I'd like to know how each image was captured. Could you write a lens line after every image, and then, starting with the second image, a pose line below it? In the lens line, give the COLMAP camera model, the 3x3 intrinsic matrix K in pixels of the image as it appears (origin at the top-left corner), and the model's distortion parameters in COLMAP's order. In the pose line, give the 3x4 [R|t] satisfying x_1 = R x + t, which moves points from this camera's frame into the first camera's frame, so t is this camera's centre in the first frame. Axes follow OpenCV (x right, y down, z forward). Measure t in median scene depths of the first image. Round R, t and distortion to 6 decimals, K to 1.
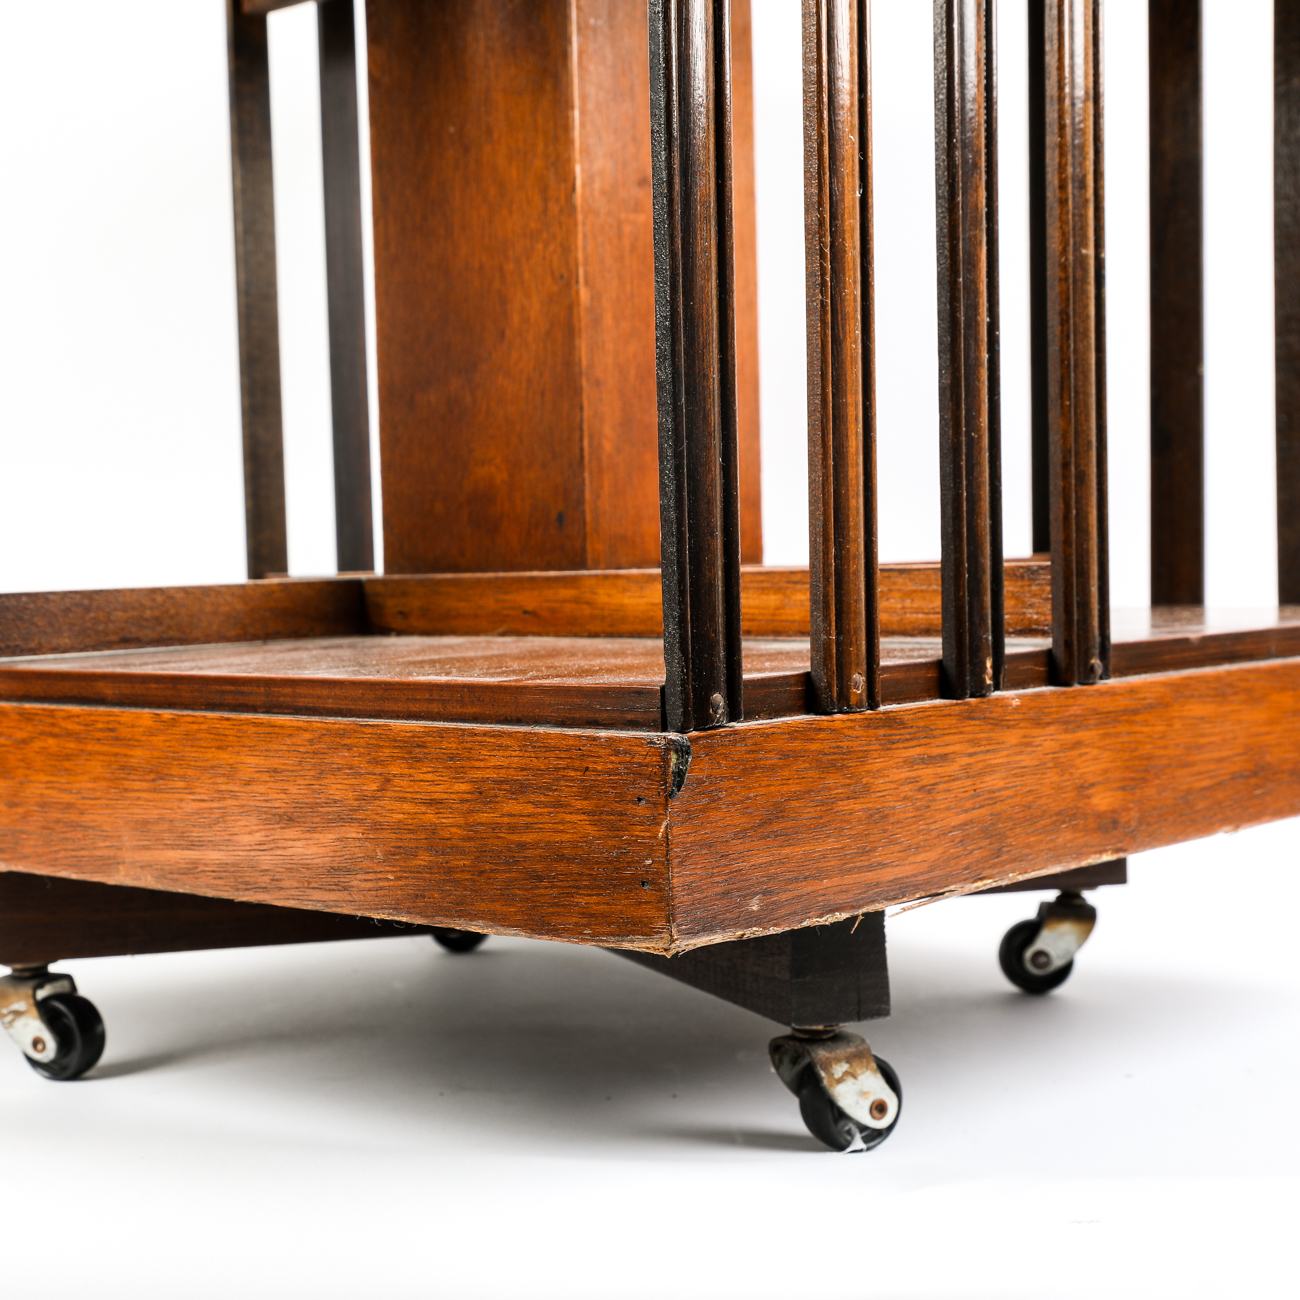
lens RADIAL K [[2500.7, 0, 650.0], [0, 2500.7, 650.0], [0, 0, 1]] dist [0.009127, 0.077664]
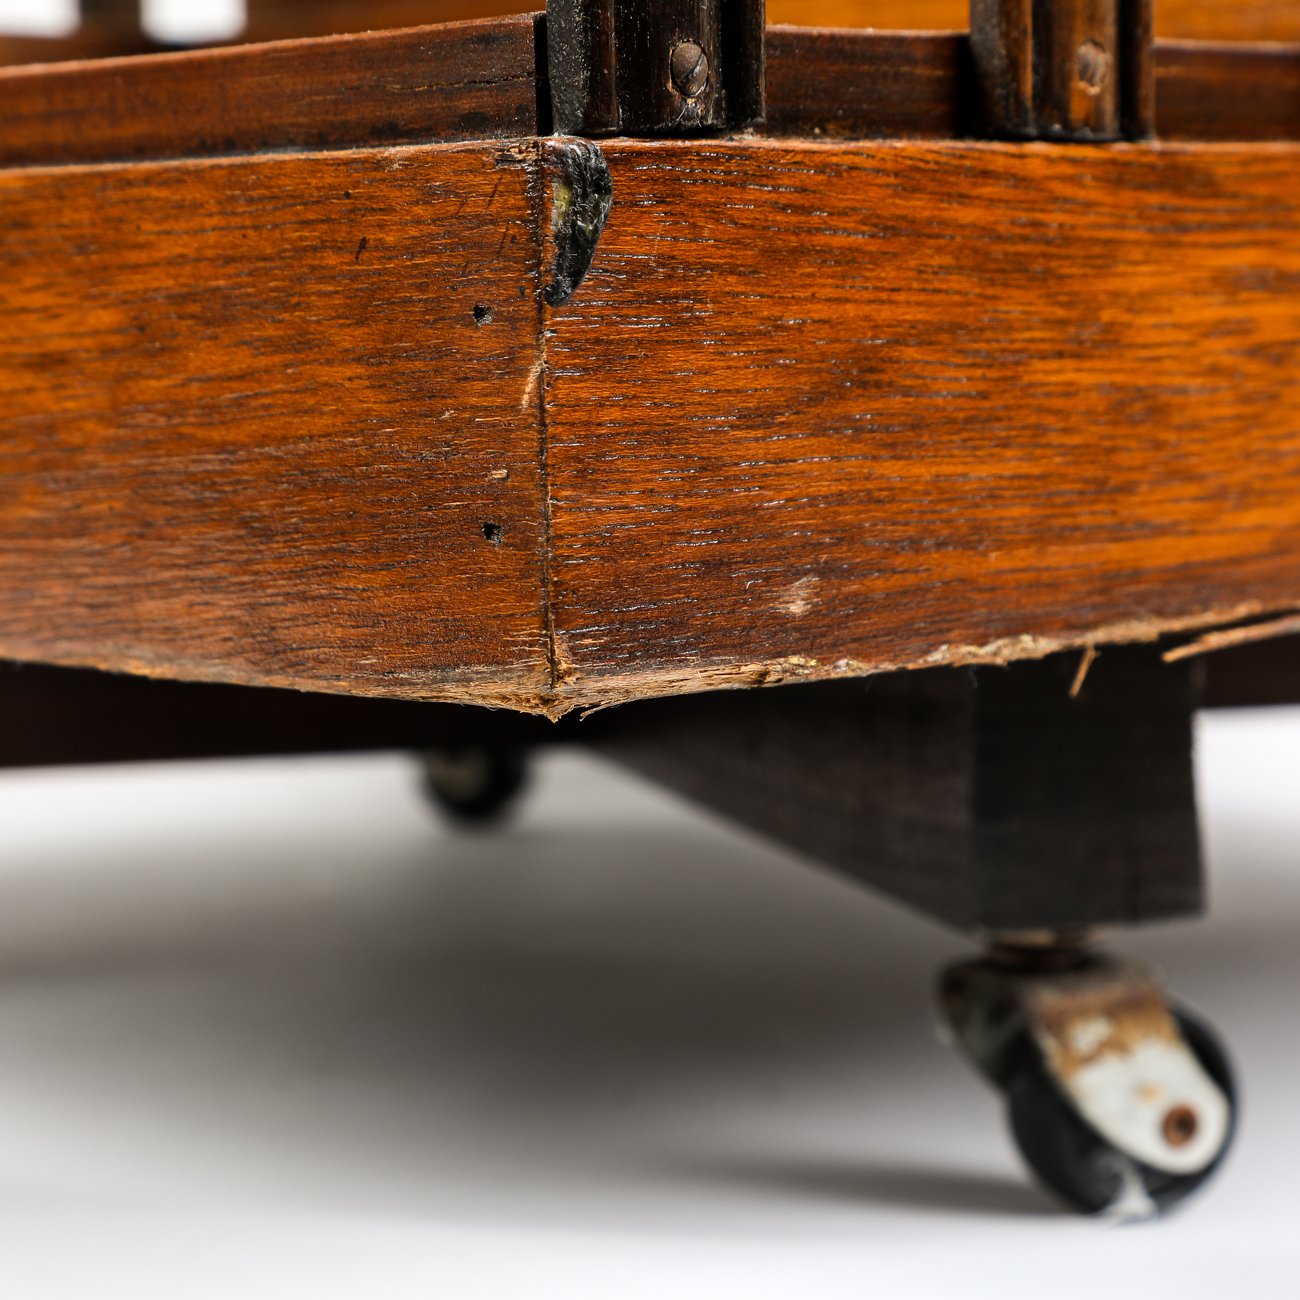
lens RADIAL K [[4554.1, 0, 650.0], [0, 4554.1, 650.0], [0, 0, 1]] dist [0.151017, 1.218924]
pose [[0.998466, 0.010670, -0.054322, 0.054885], [-0.006487, 0.997040, 0.076609, 0.051916], [0.054979, -0.076139, 0.995580, 0.267254]]
